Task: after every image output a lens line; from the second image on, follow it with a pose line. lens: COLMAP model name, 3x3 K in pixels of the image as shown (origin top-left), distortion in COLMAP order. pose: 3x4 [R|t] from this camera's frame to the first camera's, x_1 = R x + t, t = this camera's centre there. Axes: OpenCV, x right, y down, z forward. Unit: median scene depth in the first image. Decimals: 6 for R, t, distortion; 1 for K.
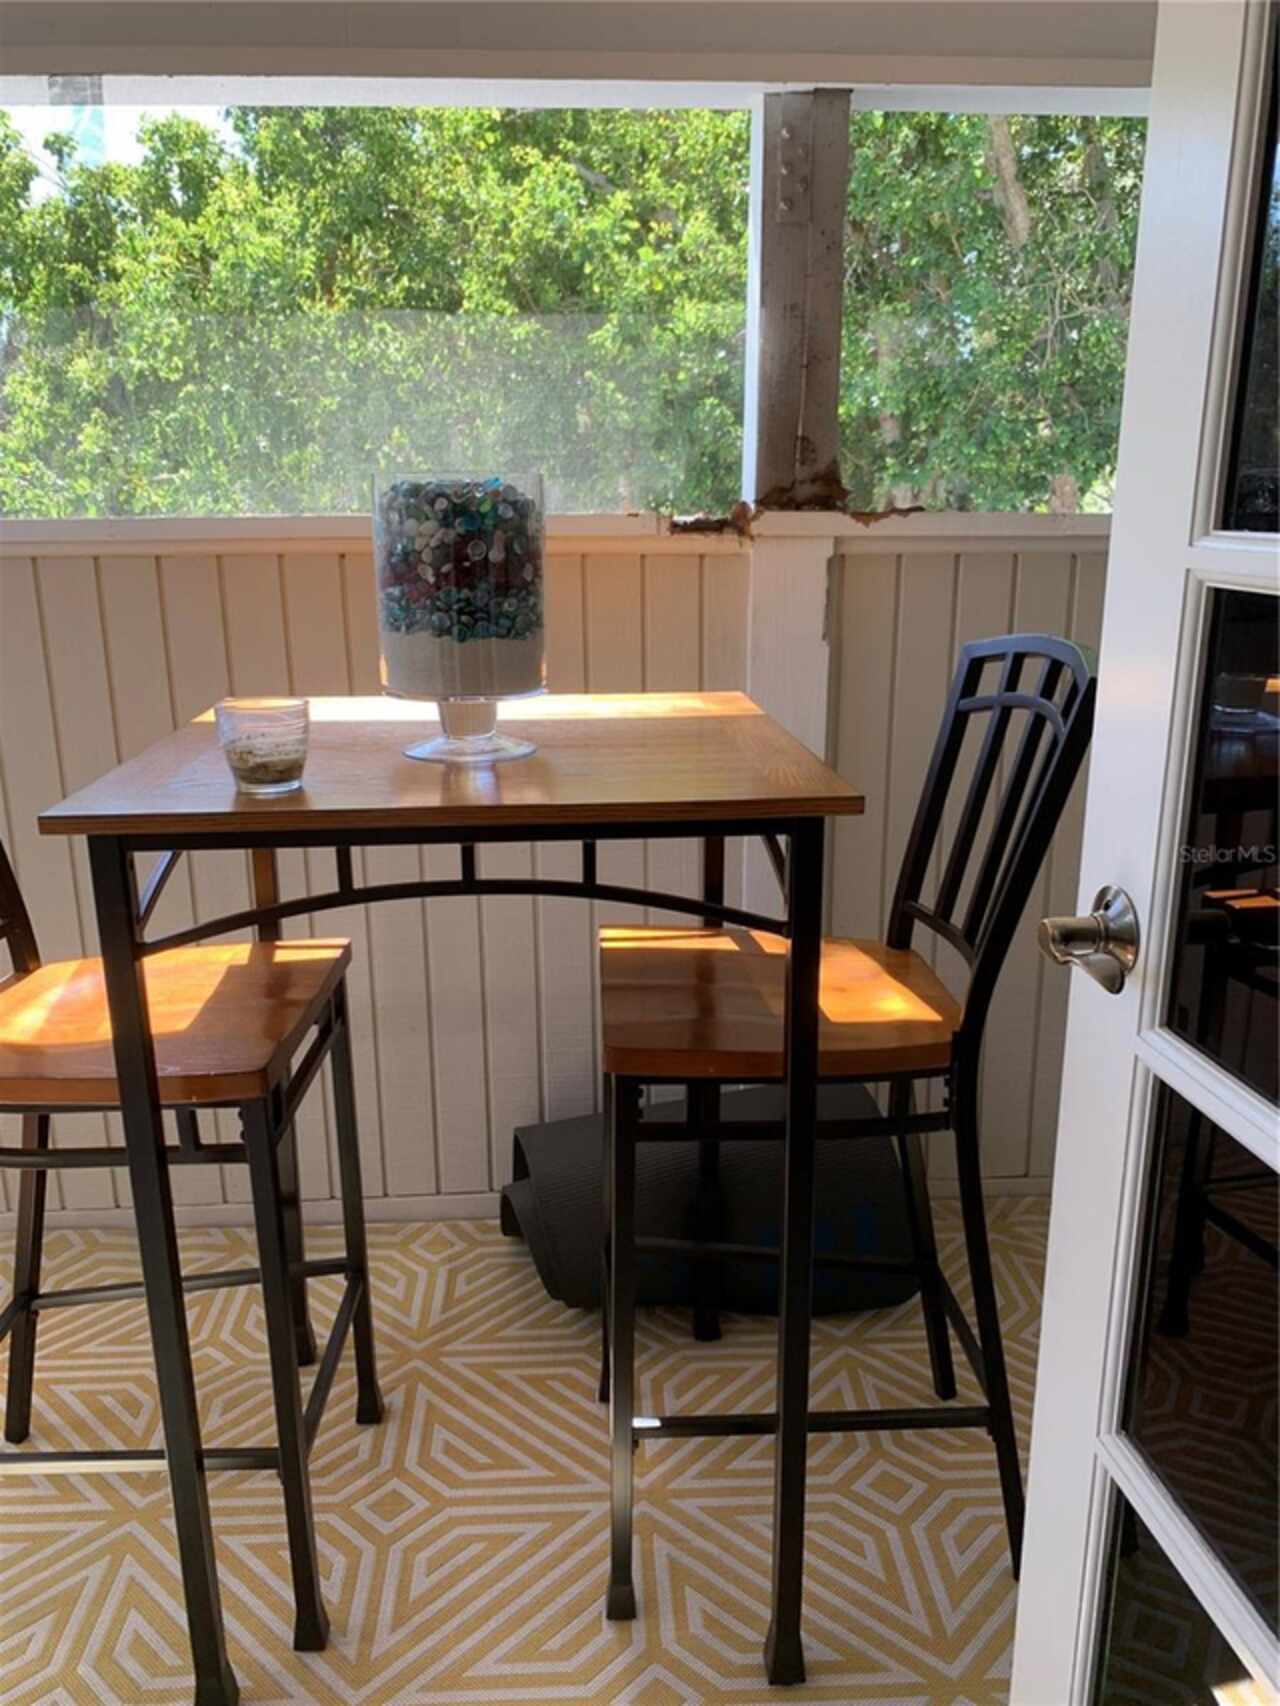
lens RADIAL K [[1328.0, 0, 640.0], [0, 1328.0, 853.0], [0, 0, 1]] dist [0.005443, 0.007488]
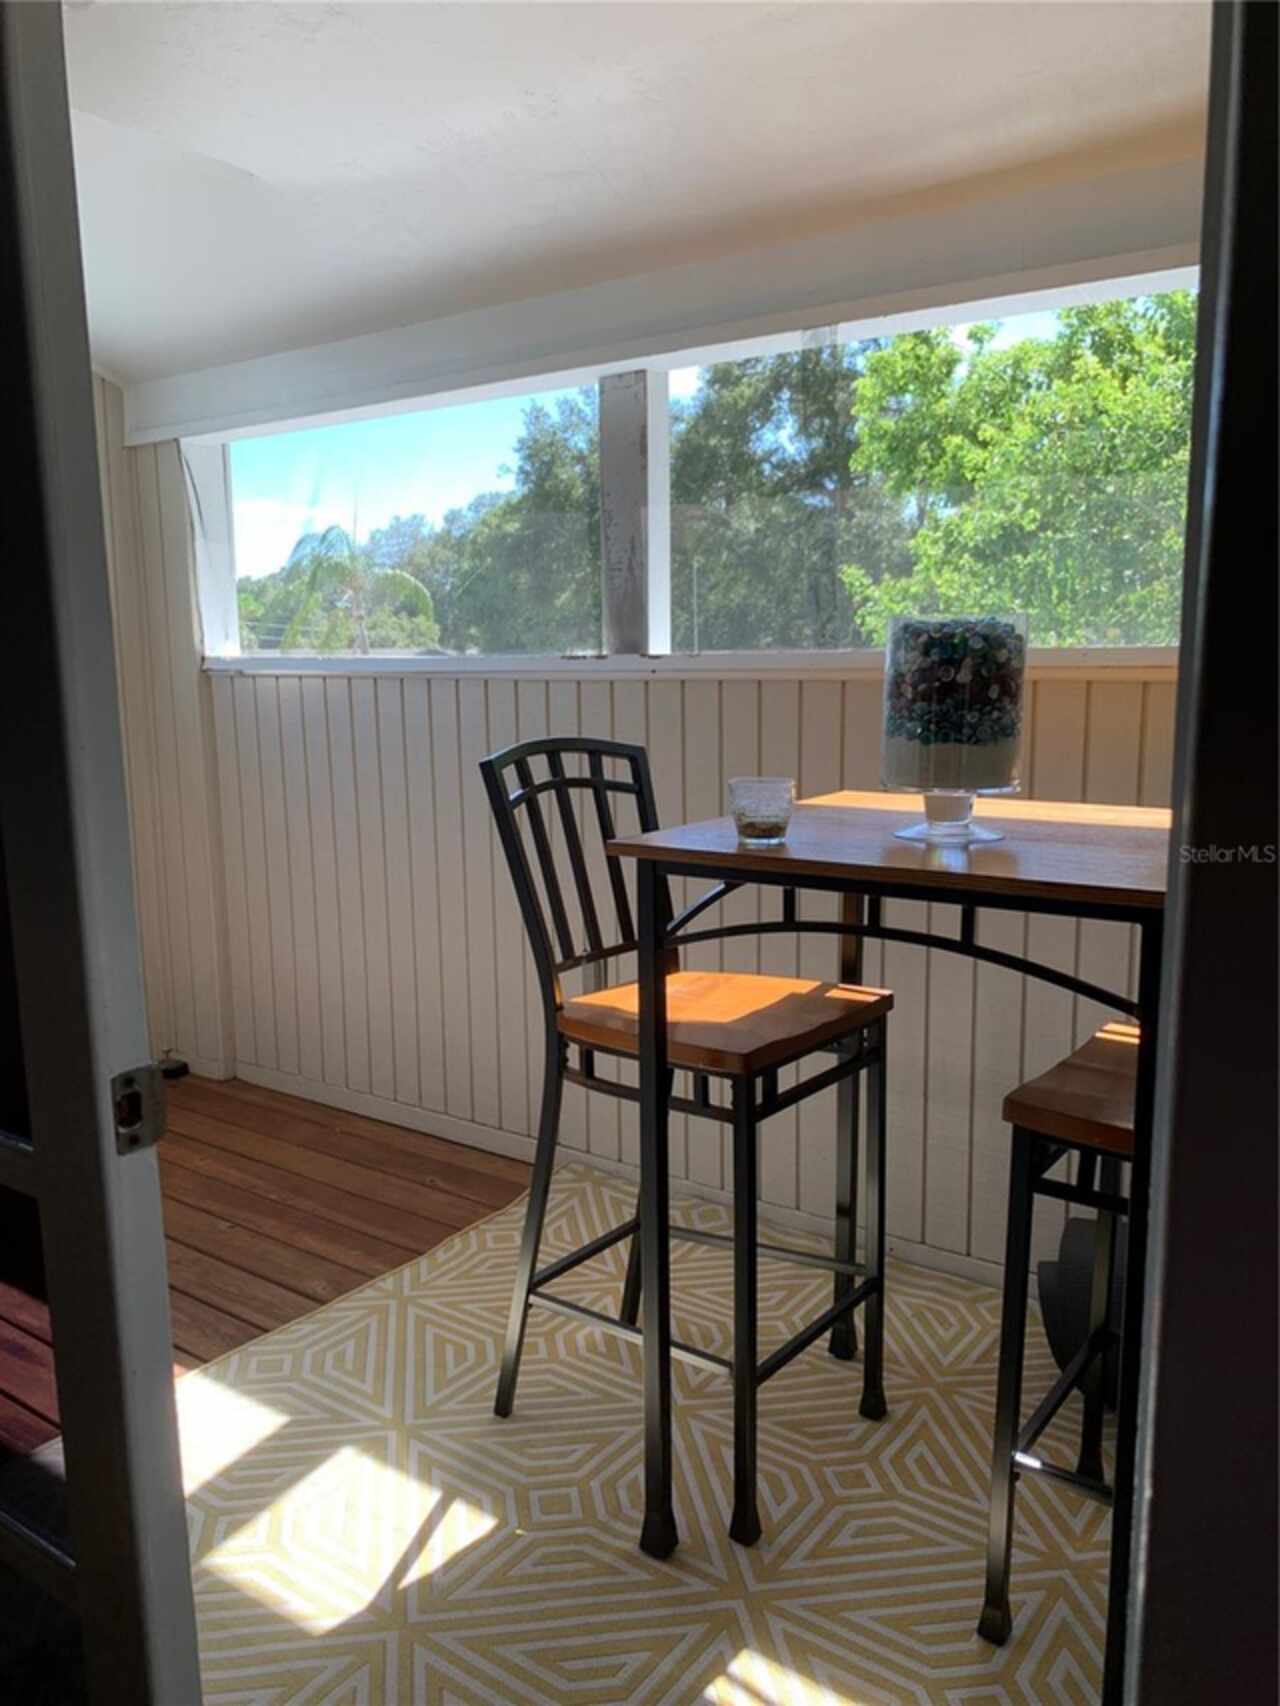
lens RADIAL K [[1303.0, 0, 628.8], [0, 1303.0, 843.6], [0, 0, 1]] dist [0.031119, -0.057604]
pose [[0.790574, 0.096115, -0.604776, 0.338780], [-0.157320, 0.986336, -0.048897, 0.031891], [0.591813, 0.133800, 0.794893, -0.114273]]
